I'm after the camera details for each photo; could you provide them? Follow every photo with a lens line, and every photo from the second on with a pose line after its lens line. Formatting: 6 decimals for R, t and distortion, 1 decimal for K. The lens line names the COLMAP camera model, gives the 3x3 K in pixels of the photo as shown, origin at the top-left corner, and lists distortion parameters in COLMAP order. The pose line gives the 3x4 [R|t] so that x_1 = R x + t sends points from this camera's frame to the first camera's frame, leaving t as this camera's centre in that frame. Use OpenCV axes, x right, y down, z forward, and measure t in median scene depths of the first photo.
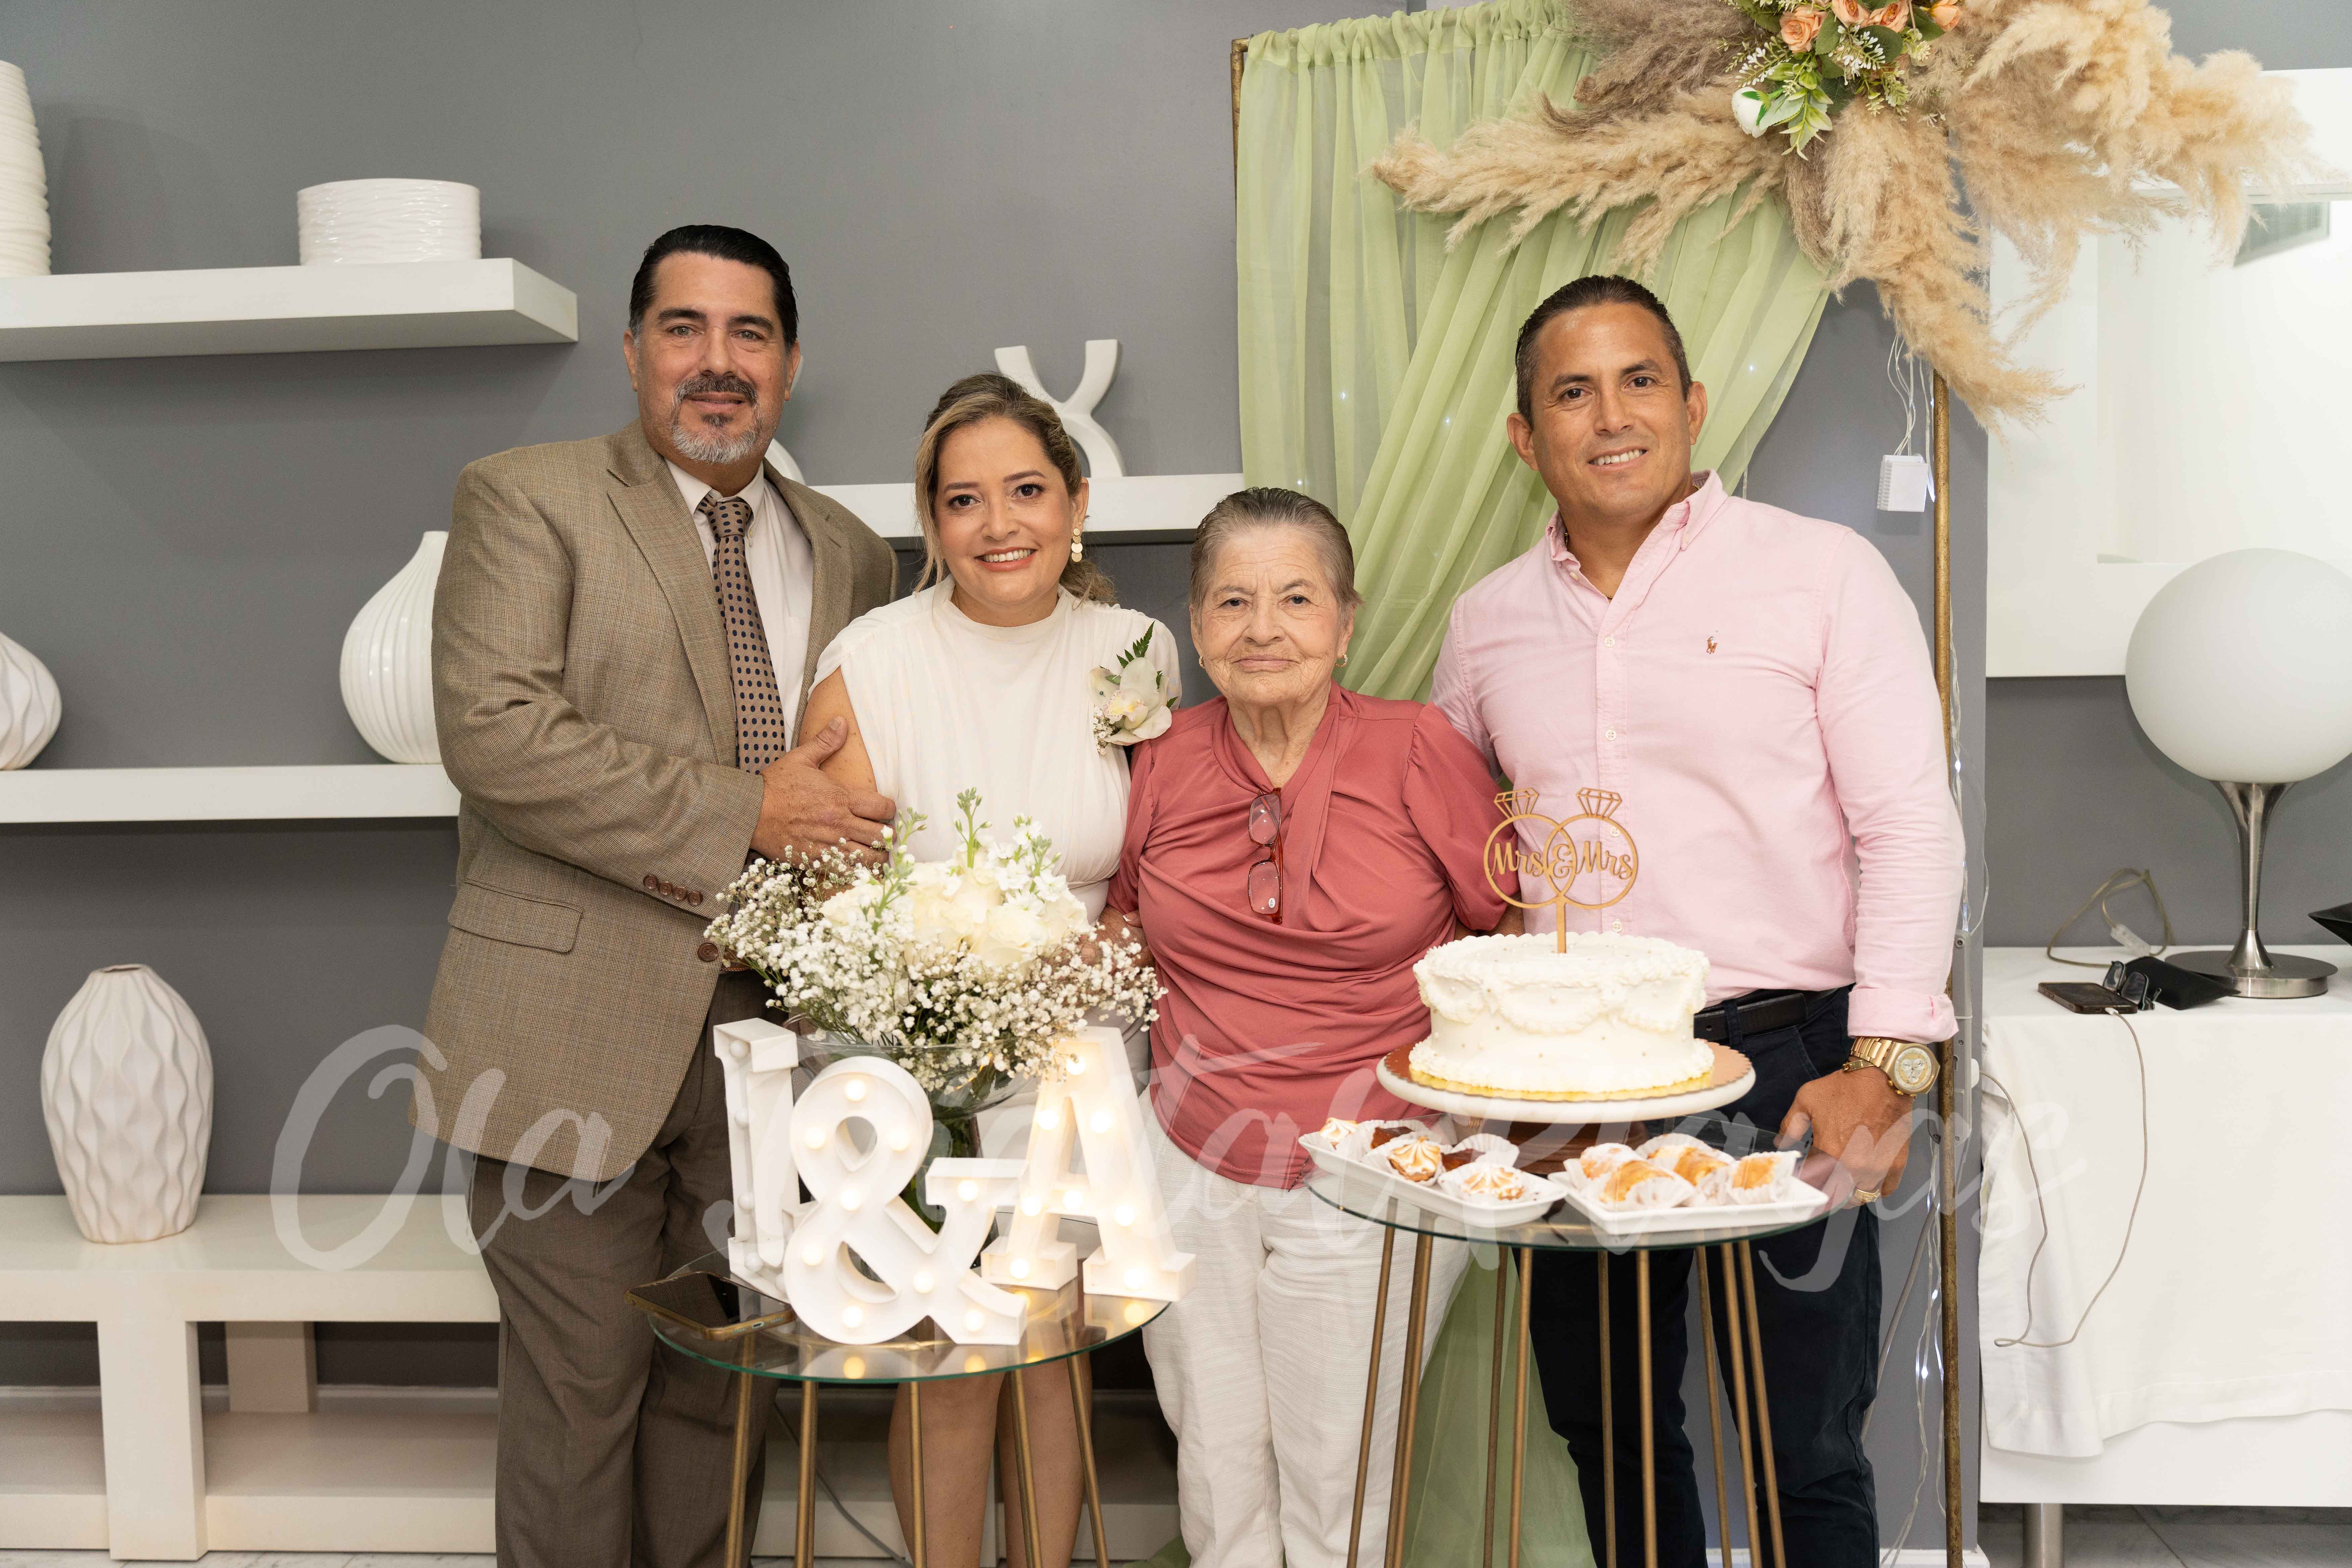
lens RADIAL K [[2156.9, 0, 1176.0], [0, 2156.9, 784.0], [0, 0, 1]] dist [0.015014, -0.002366]
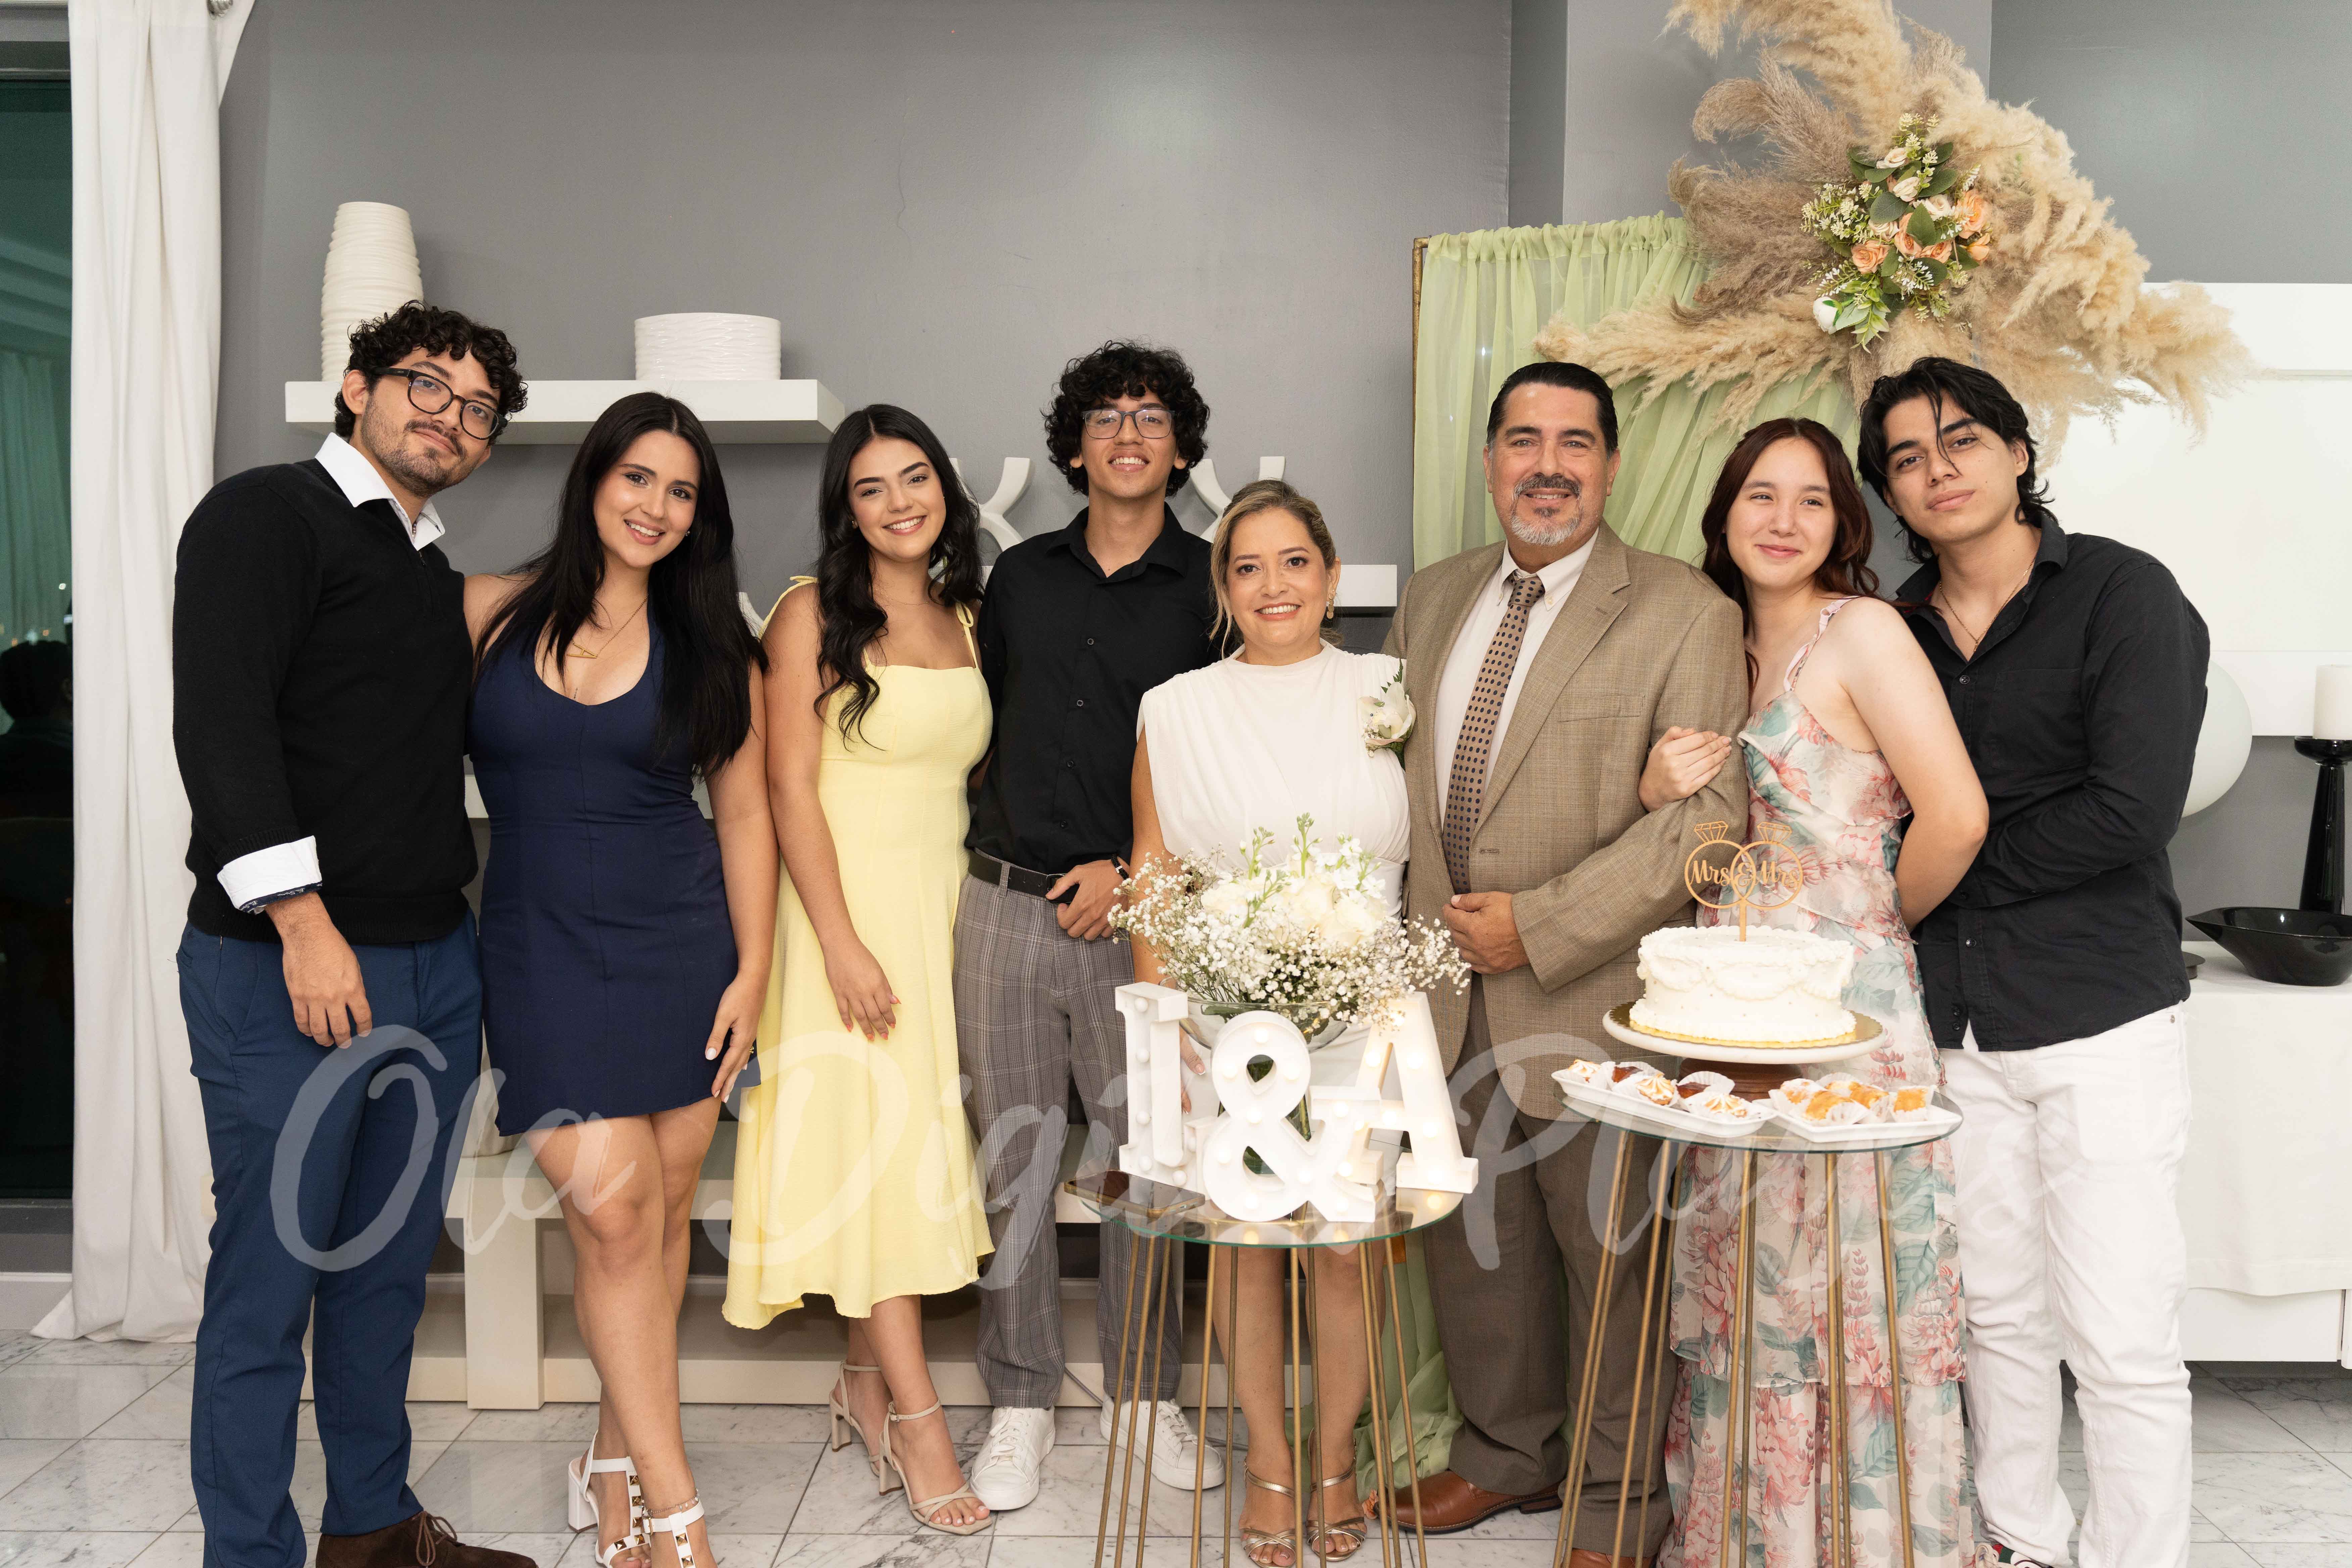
lens RADIAL K [[1846.6, 0, 1172.8], [0, 1846.6, 788.5], [0, 0, 1]] dist [-0.002531, 0.010344]
pose [[0.997596, 0.017367, 0.067093, -0.226909], [-0.017396, 0.999849, -0.000145, -0.010248], [-0.067085, -0.001022, 0.997747, -0.126350]]
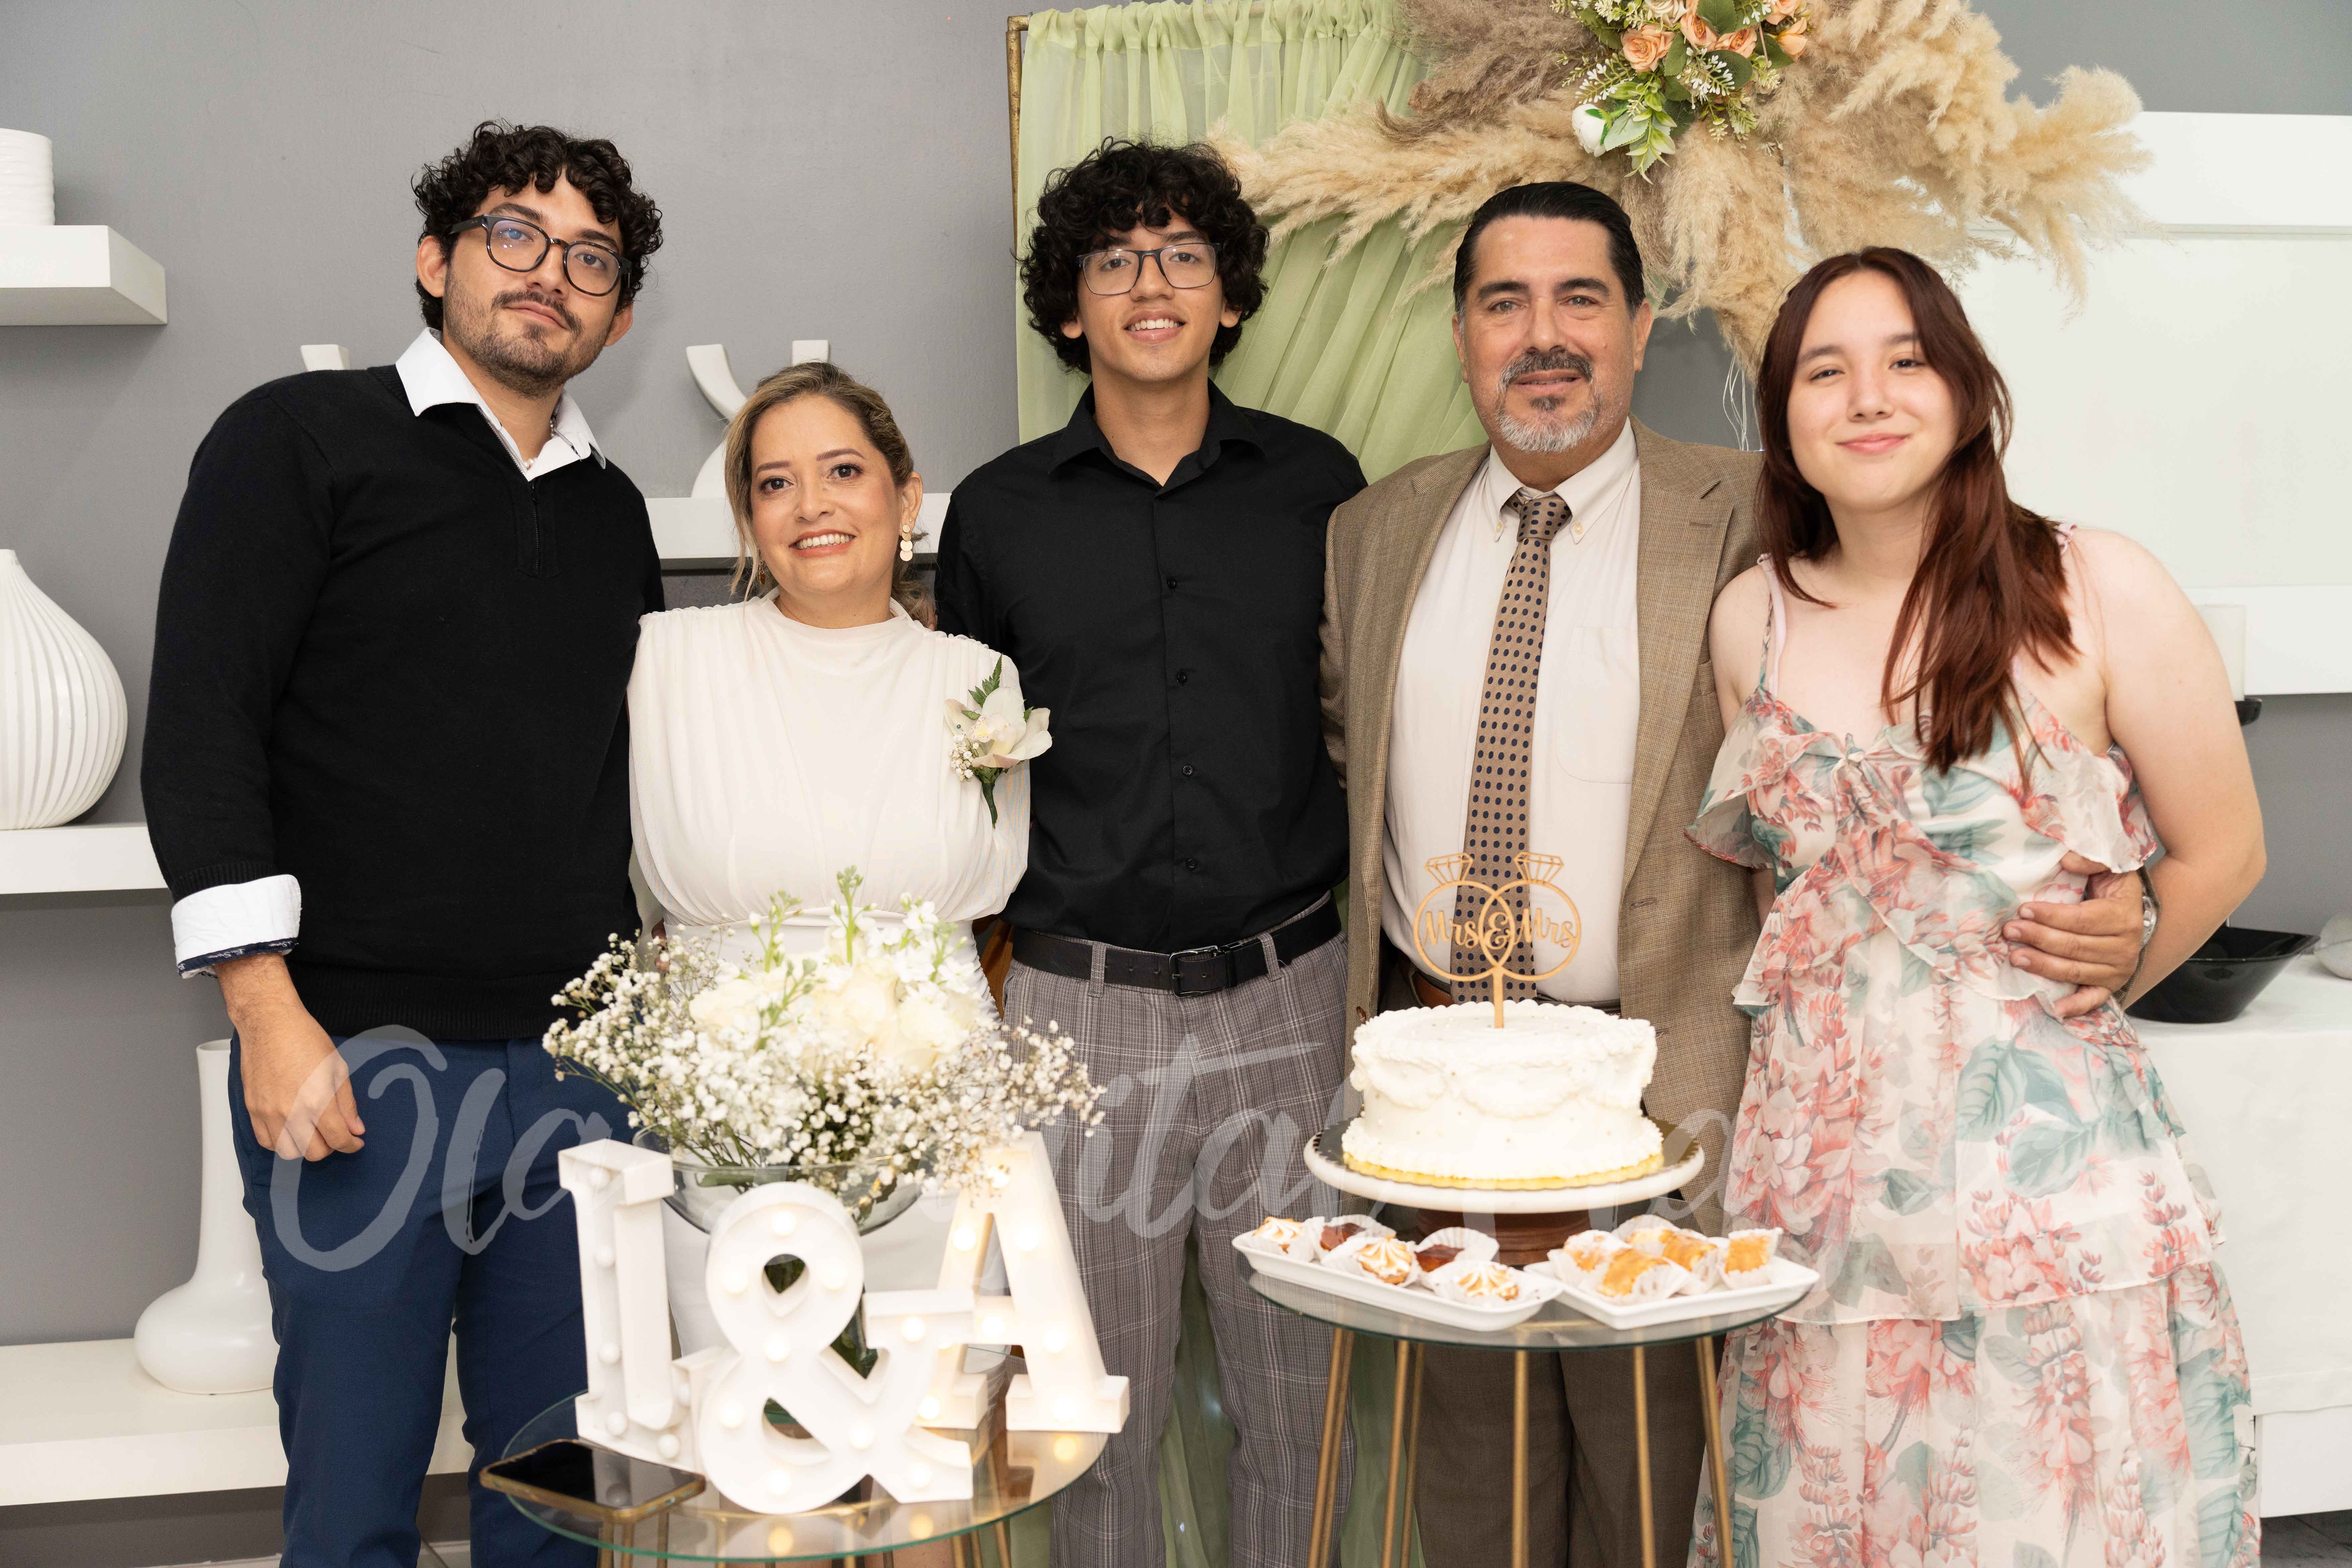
lens RADIAL K [[2338.3, 0, 1172.5], [0, 2338.3, 821.5], [0, 0, 1]] dist [0.000485, -0.014064]
pose [[0.972113, -0.019774, 0.233676, -0.168968], [0.017417, 0.999775, 0.012146, -0.022454], [-0.233863, -0.007737, 0.972239, 0.040066]]
